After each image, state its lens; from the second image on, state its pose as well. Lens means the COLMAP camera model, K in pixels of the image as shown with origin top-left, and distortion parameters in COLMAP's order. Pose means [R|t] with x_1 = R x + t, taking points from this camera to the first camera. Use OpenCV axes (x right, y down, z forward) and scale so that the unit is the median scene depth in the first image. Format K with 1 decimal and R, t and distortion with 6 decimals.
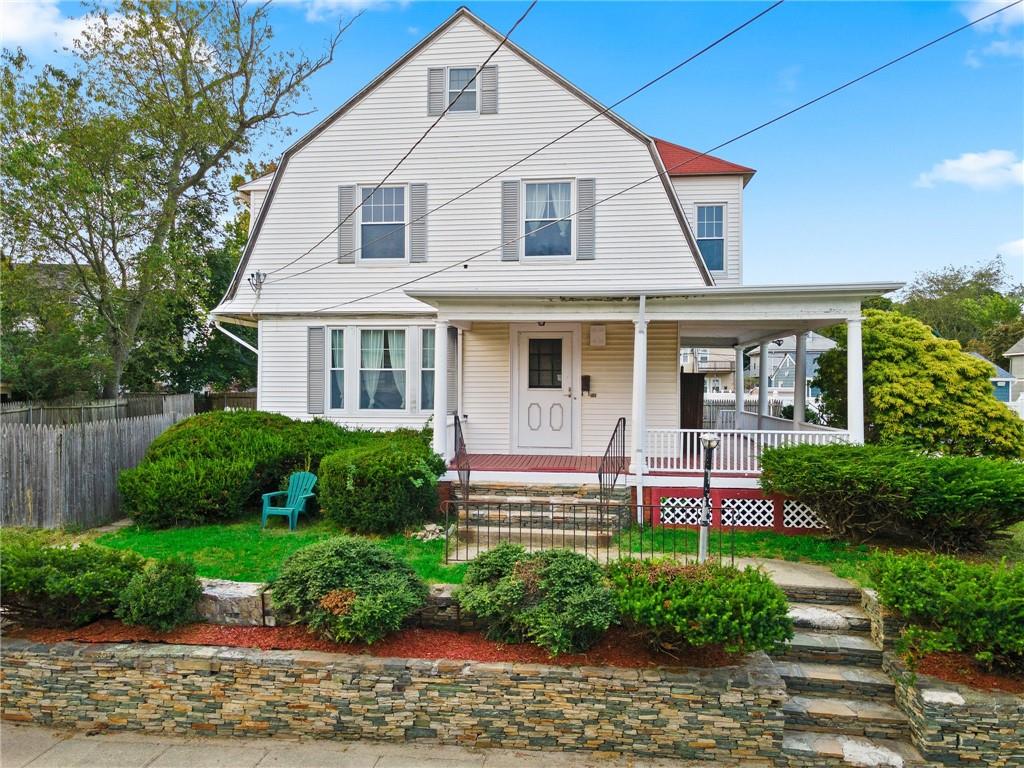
lens RADIAL K [[743.9, 0, 509.5], [0, 743.9, 379.7], [0, 0, 1]] dist [0.025456, 0.014904]
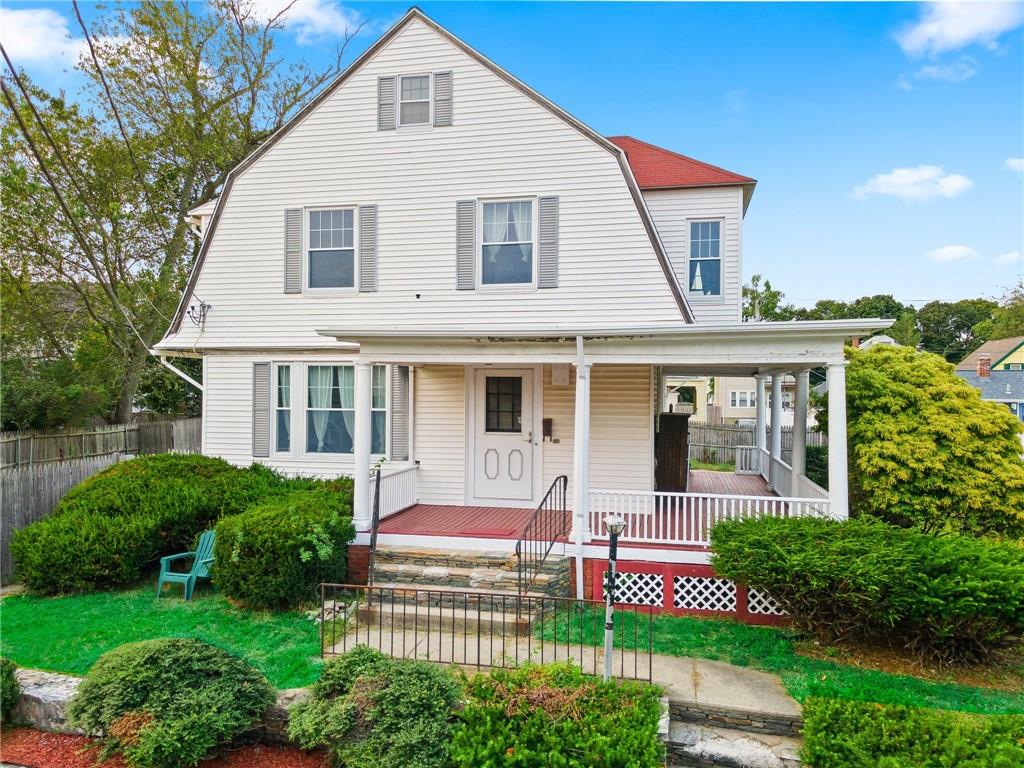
lens RADIAL K [[750.1, 0, 517.2], [0, 750.1, 385.2], [0, 0, 1]] dist [0.051325, 0.008231]
pose [[0.995274, 0.000597, -0.097106, 0.183268], [-0.000760, 0.999998, -0.001641, -0.052398], [0.097105, 0.001707, 0.995273, 0.128105]]
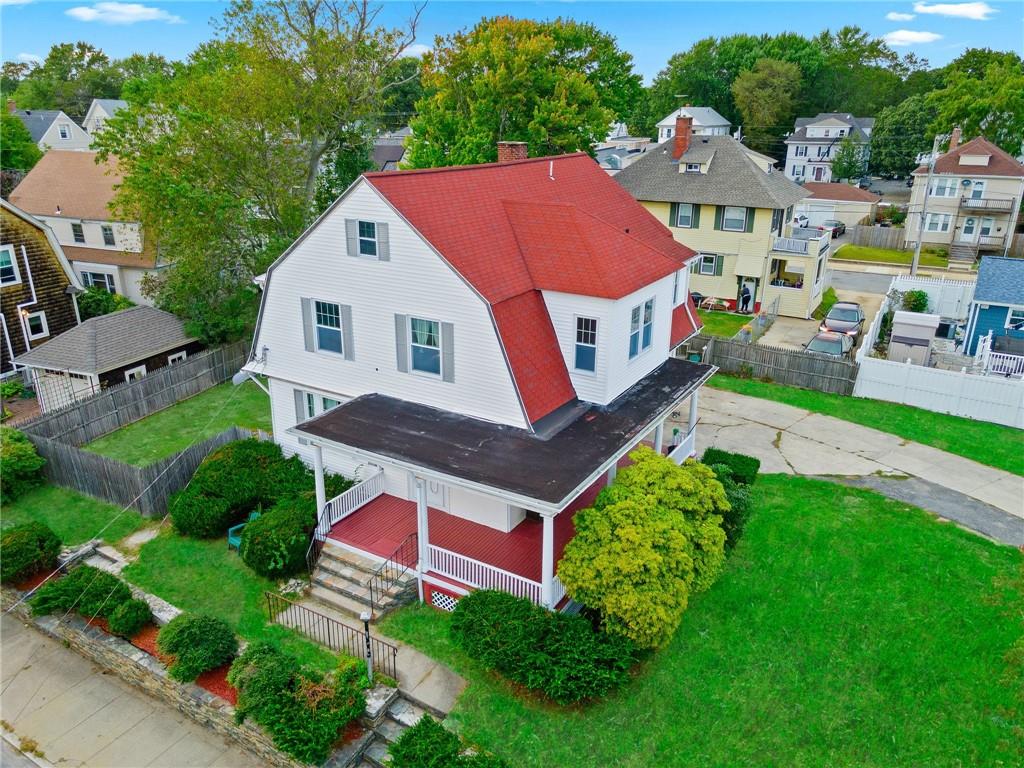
lens RADIAL K [[732.6, 0, 506.7], [0, 732.6, 385.9], [0, 0, 1]] dist [0.037412, 0.001447]
pose [[0.915280, 0.139776, -0.377790, 0.819902], [-0.003859, 0.940866, 0.338756, -0.709617], [0.402799, -0.308599, 0.861696, -0.083573]]
